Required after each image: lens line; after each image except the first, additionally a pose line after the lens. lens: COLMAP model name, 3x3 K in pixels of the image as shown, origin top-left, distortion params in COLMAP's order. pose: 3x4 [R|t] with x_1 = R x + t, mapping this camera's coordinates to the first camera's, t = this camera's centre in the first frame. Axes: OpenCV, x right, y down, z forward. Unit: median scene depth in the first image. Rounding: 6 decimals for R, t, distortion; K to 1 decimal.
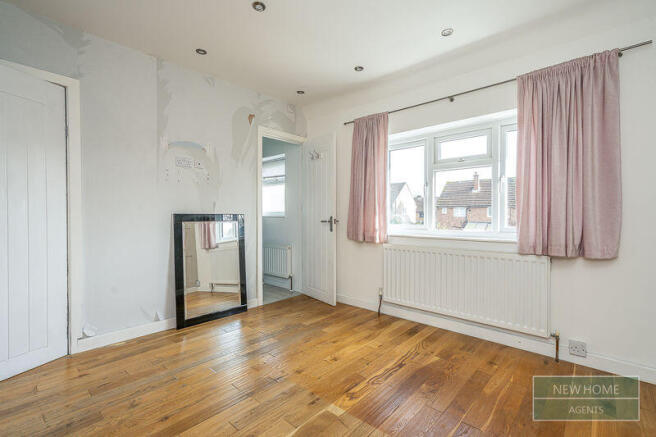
lens RADIAL K [[305.1, 0, 320.5], [0, 305.1, 216.4], [0, 0, 1]] dist [-0.001081, -0.000023]
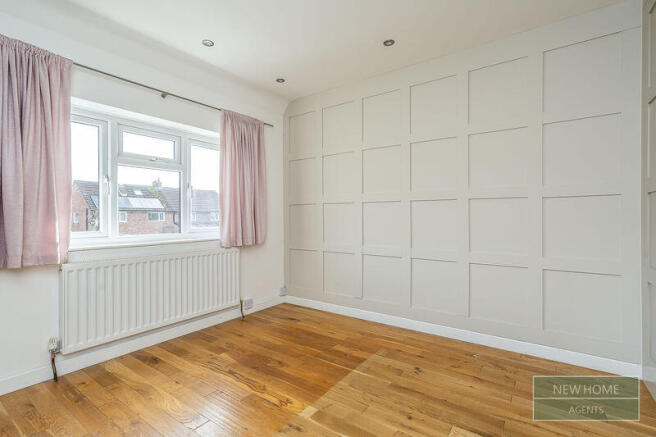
lens RADIAL K [[305.1, 0, 320.5], [0, 305.1, 216.4], [0, 0, 1]] dist [-0.001081, -0.000023]
pose [[-0.114035, -0.004718, 0.993465, -0.608890], [0.006951, 0.999960, 0.005547, -0.013061], [-0.993452, 0.007538, -0.113998, 0.680047]]
